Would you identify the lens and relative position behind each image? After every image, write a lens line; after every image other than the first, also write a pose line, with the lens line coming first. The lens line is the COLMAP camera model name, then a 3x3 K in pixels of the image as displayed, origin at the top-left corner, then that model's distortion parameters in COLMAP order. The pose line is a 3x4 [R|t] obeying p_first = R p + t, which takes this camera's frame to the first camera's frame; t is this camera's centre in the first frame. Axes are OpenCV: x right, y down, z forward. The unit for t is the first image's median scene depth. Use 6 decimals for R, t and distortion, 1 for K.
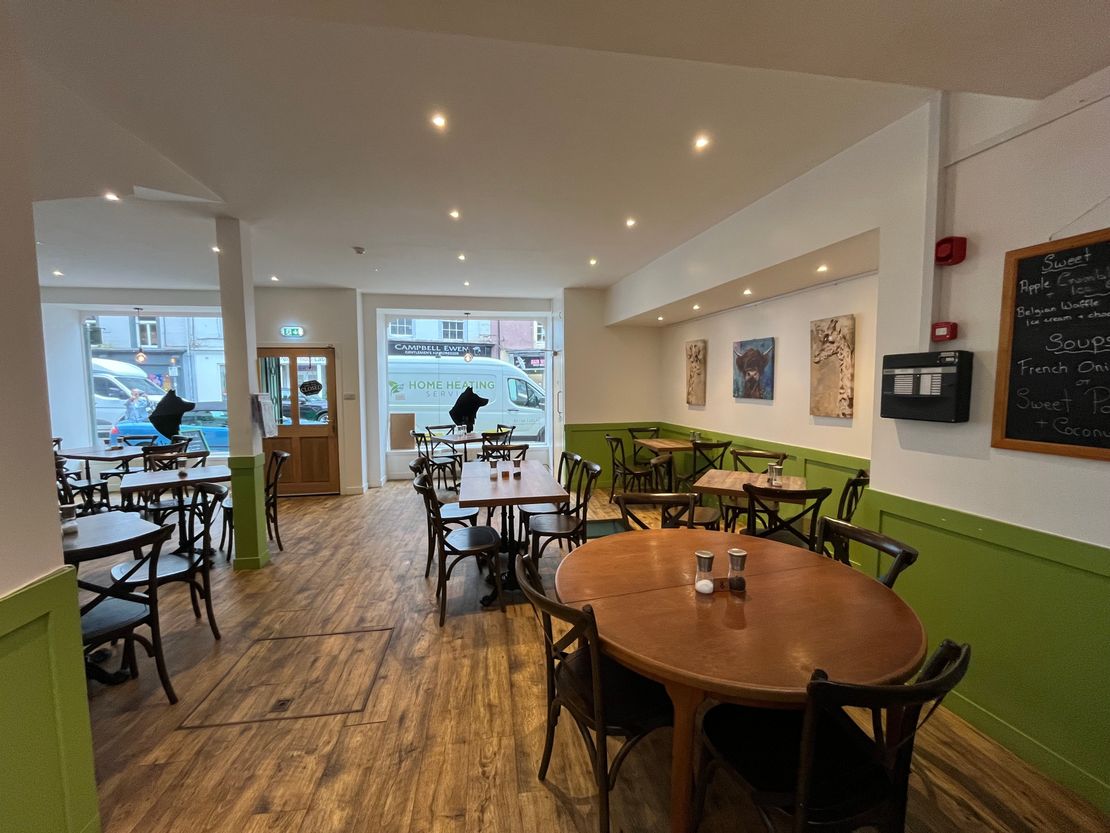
lens RADIAL K [[451.8, 0, 553.4], [0, 451.8, 419.5], [0, 0, 1]] dist [-0.003825, 0.000030]
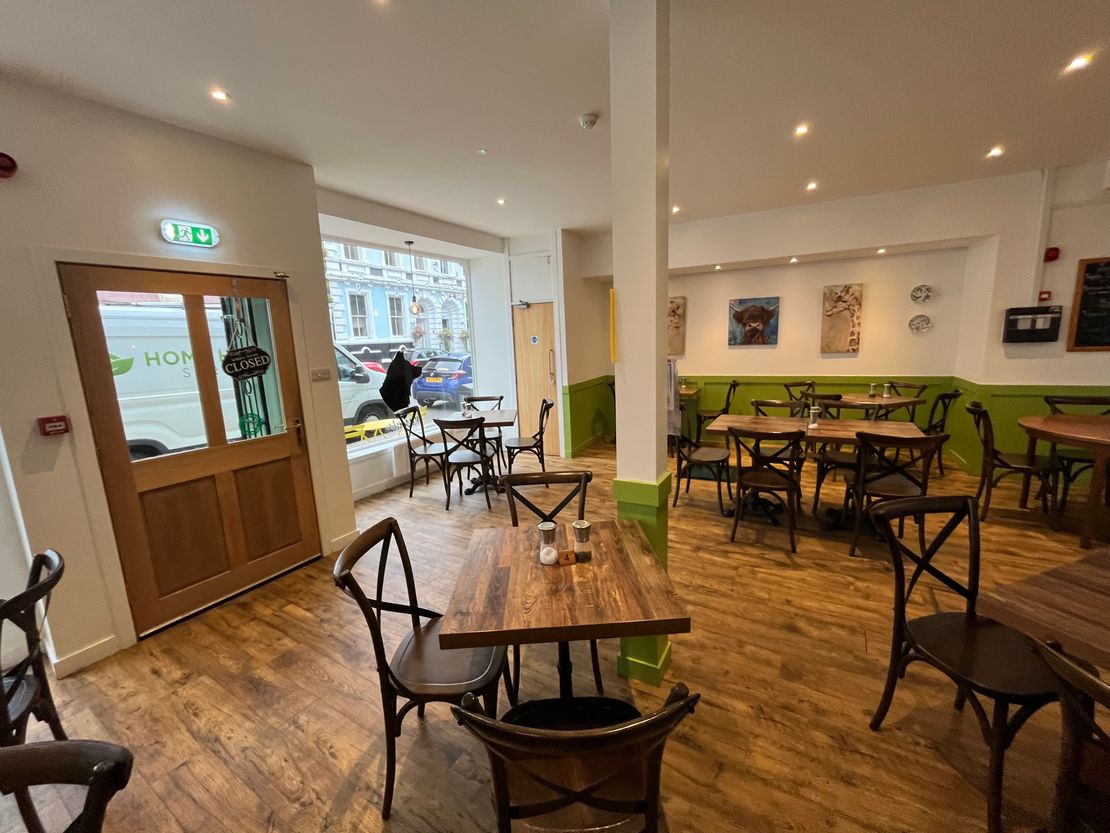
lens RADIAL K [[451.8, 0, 553.0], [0, 451.8, 418.5], [0, 0, 1]] dist [-0.003825, 0.000030]
pose [[0.643921, -0.155672, 0.749087, -0.779822], [0.097951, 0.987798, 0.121080, -0.042750], [-0.758796, -0.004592, 0.651312, 0.504154]]
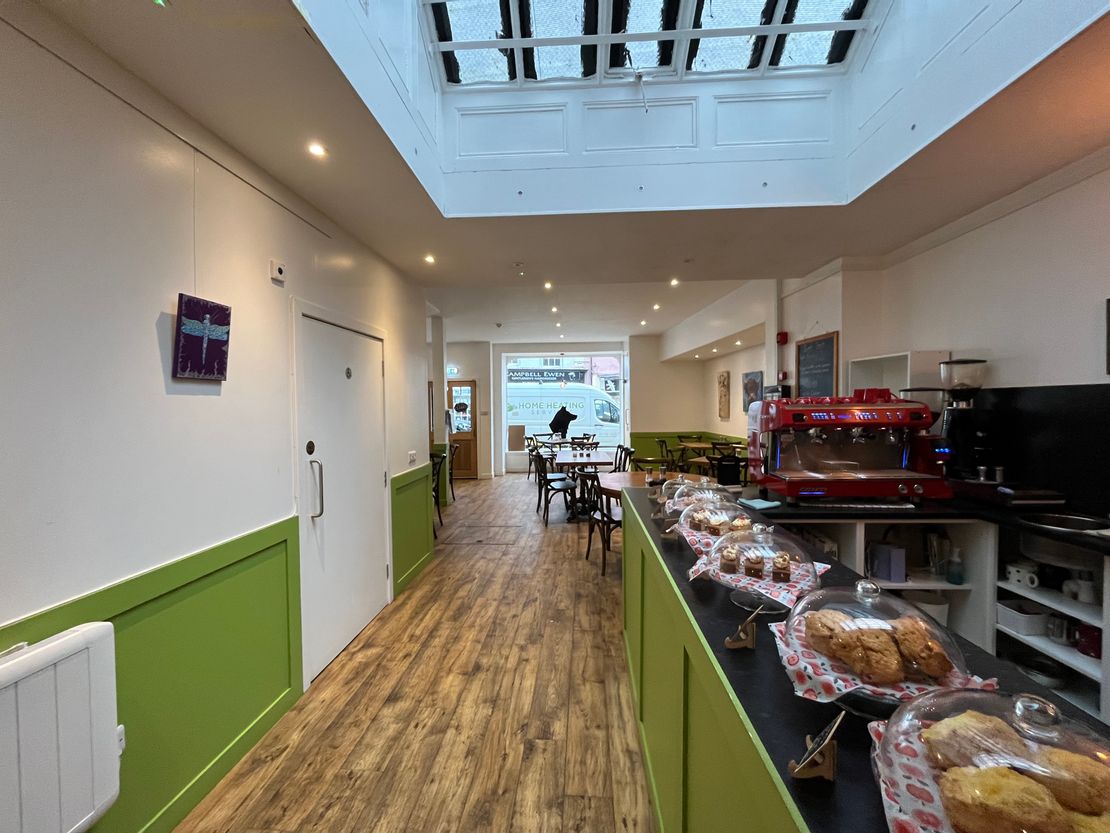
lens RADIAL K [[451.8, 0, 552.9], [0, 451.8, 415.3], [0, 0, 1]] dist [-0.003825, 0.000030]
pose [[0.977257, -0.001916, -0.212049, 0.100305], [-0.010087, 0.998407, -0.055509, 0.043392], [0.211818, 0.056385, 0.975681, -0.473807]]
